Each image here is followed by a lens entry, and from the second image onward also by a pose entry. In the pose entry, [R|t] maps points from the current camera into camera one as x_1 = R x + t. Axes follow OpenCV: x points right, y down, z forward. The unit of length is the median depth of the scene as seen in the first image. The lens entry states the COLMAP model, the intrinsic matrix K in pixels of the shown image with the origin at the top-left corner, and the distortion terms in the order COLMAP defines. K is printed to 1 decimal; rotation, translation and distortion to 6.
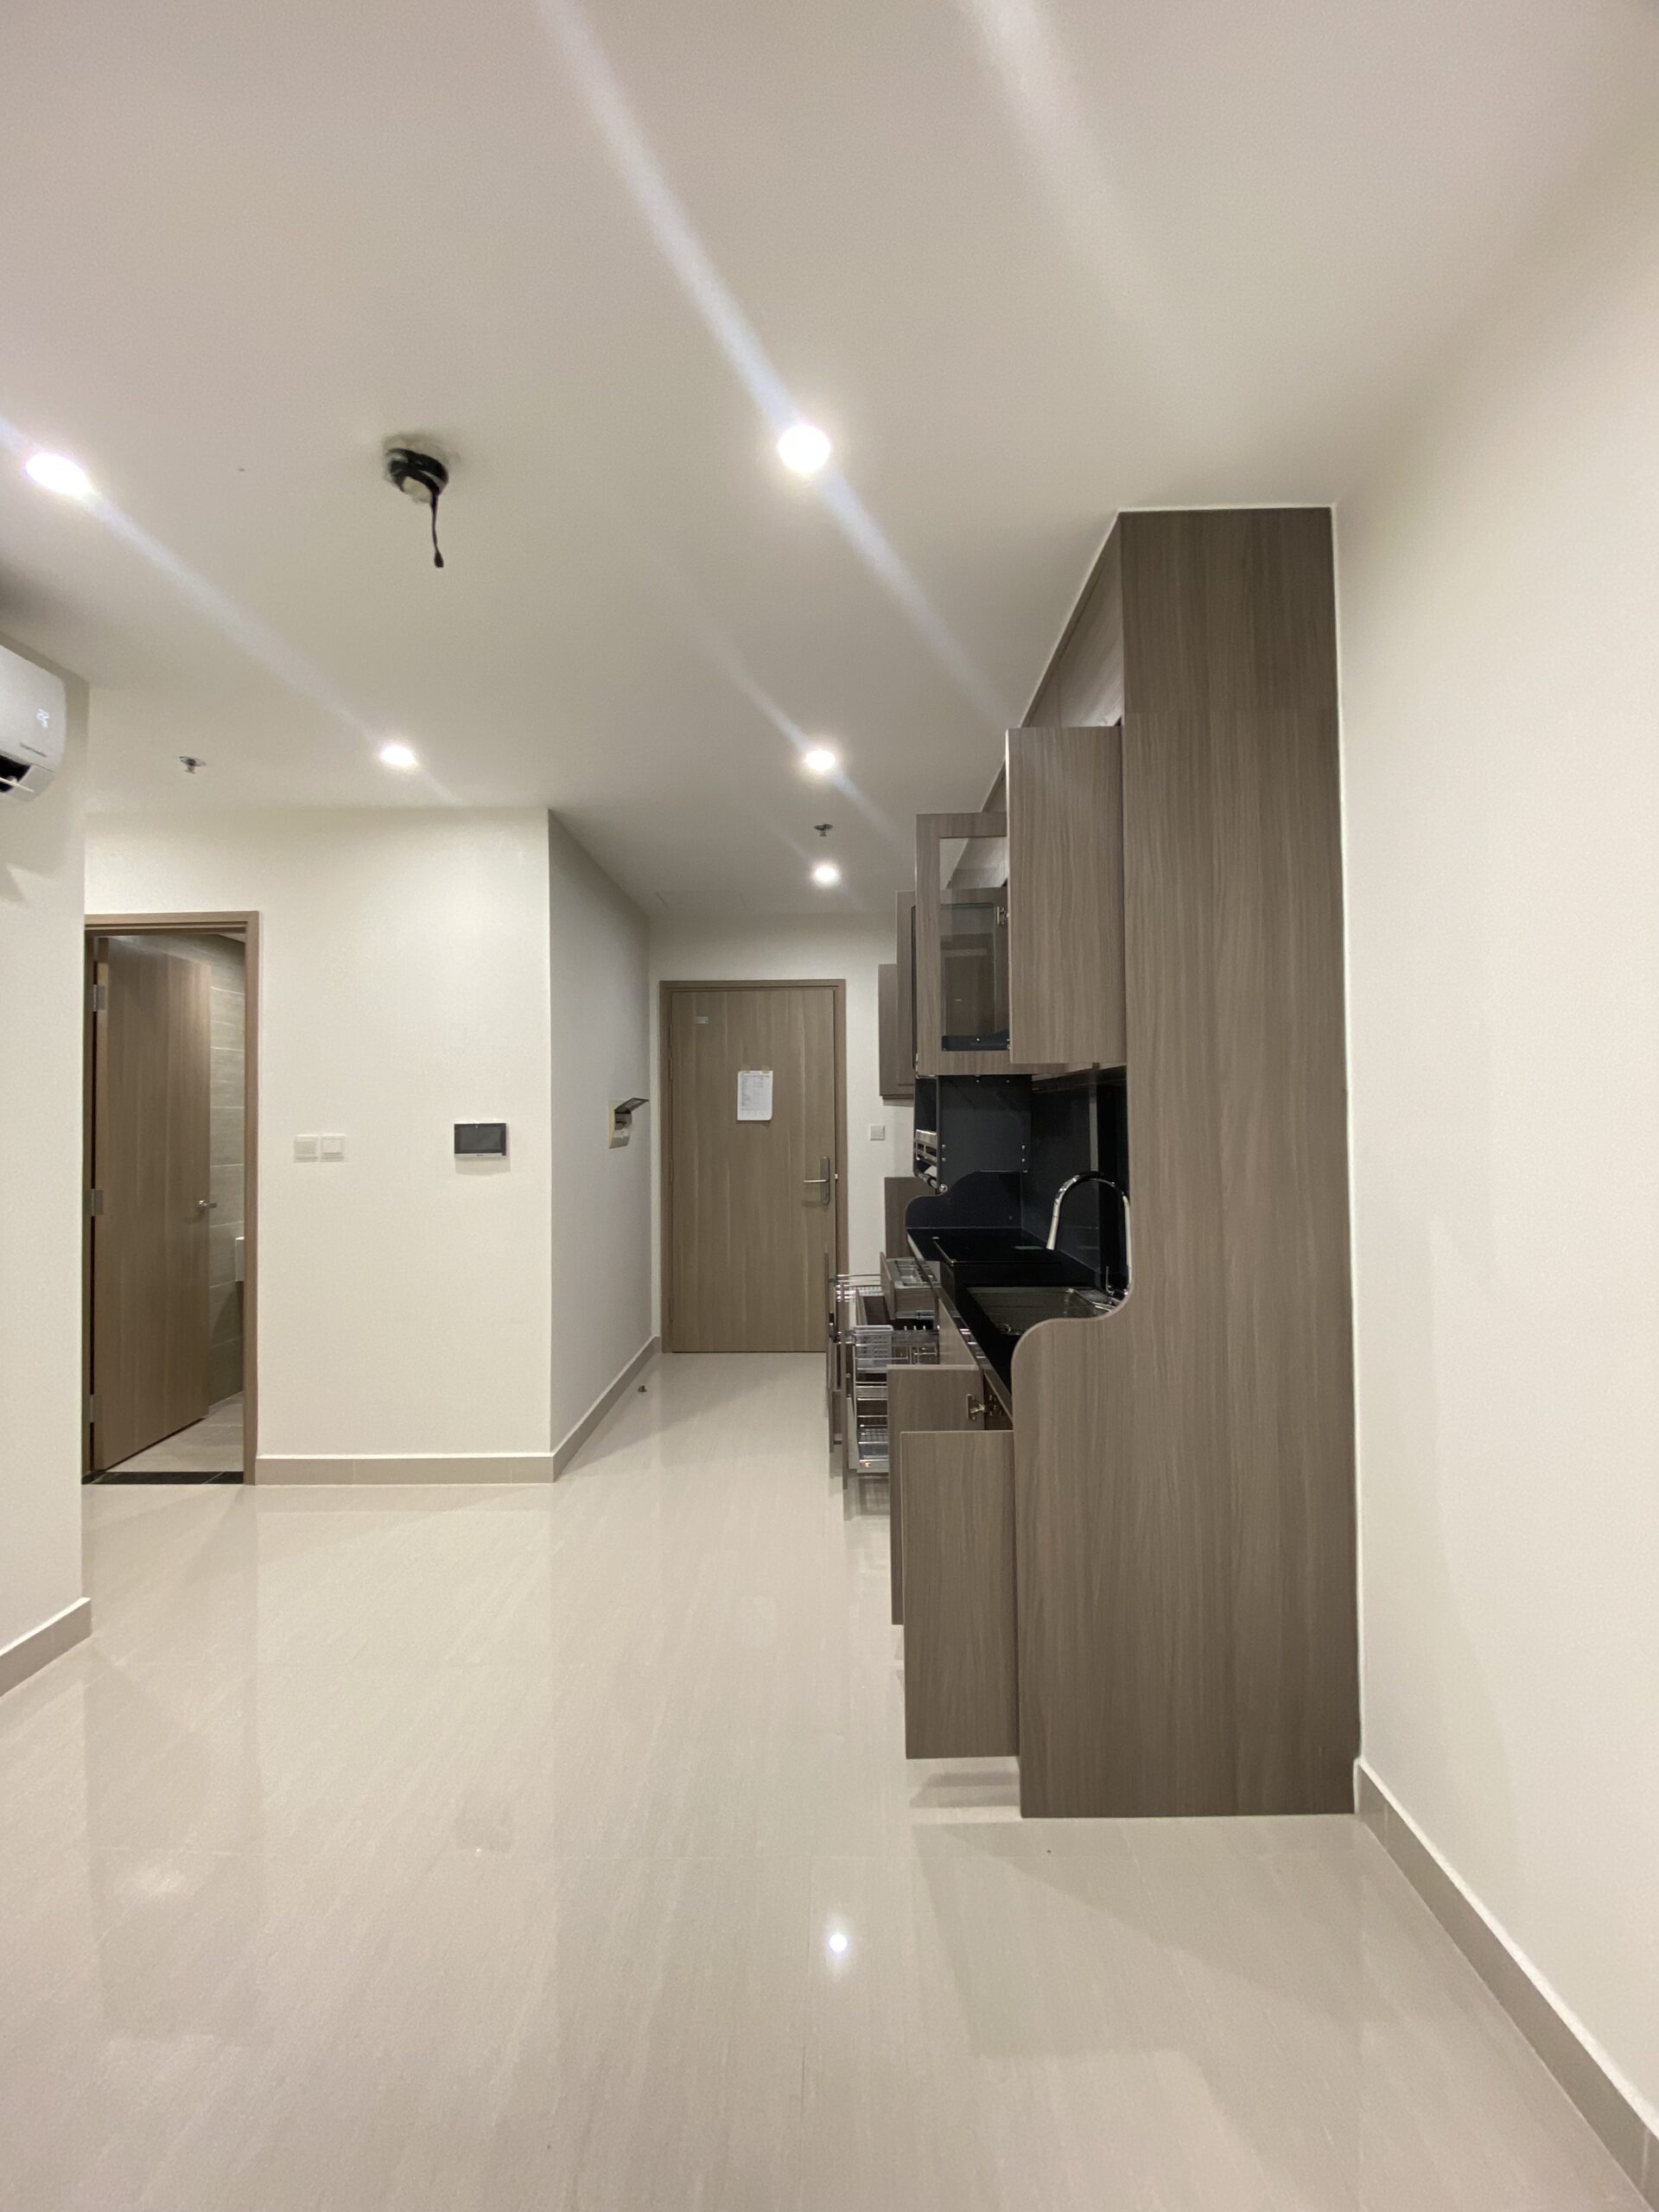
lens RADIAL K [[891.9, 0, 830.5], [0, 891.9, 1106.2], [0, 0, 1]] dist [0.019315, 0.000067]
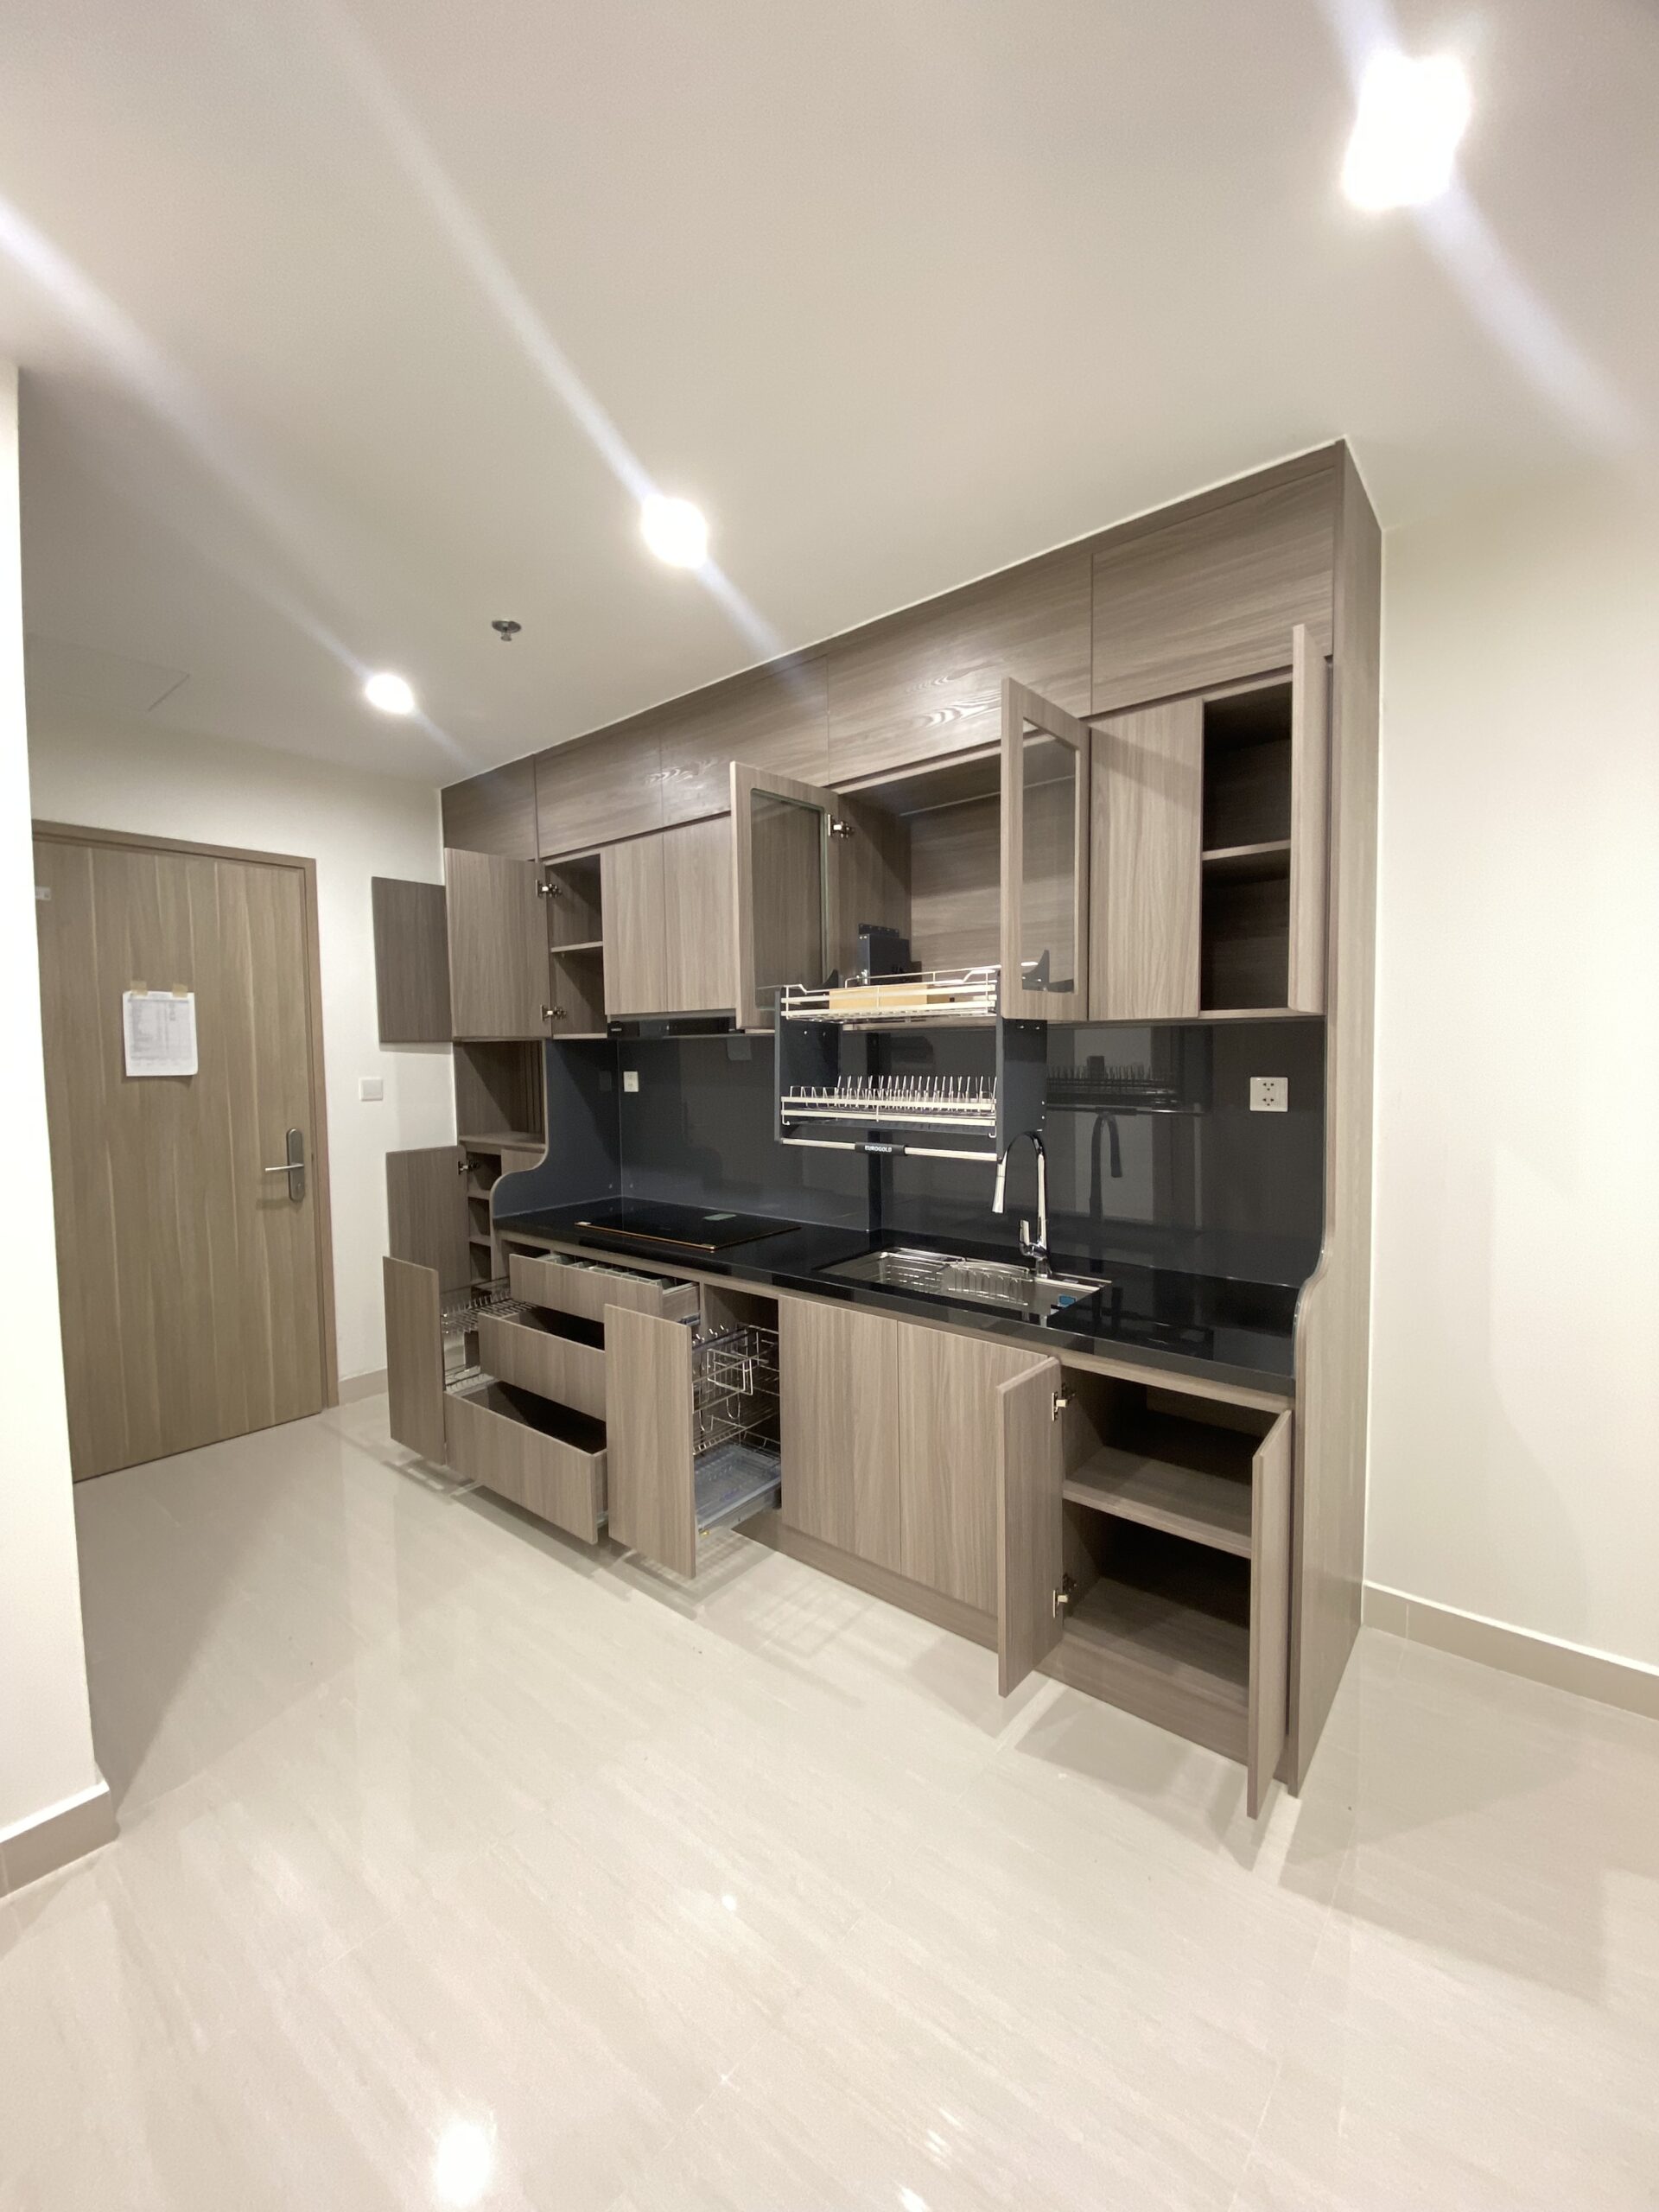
lens RADIAL K [[891.9, 0, 835.1], [0, 891.9, 1104.5], [0, 0, 1]] dist [0.019315, 0.000067]
pose [[0.617214, -0.046409, 0.785425, -0.279798], [-0.002258, 0.998150, 0.060753, -0.002636], [-0.786792, -0.039271, 0.615968, 0.280077]]
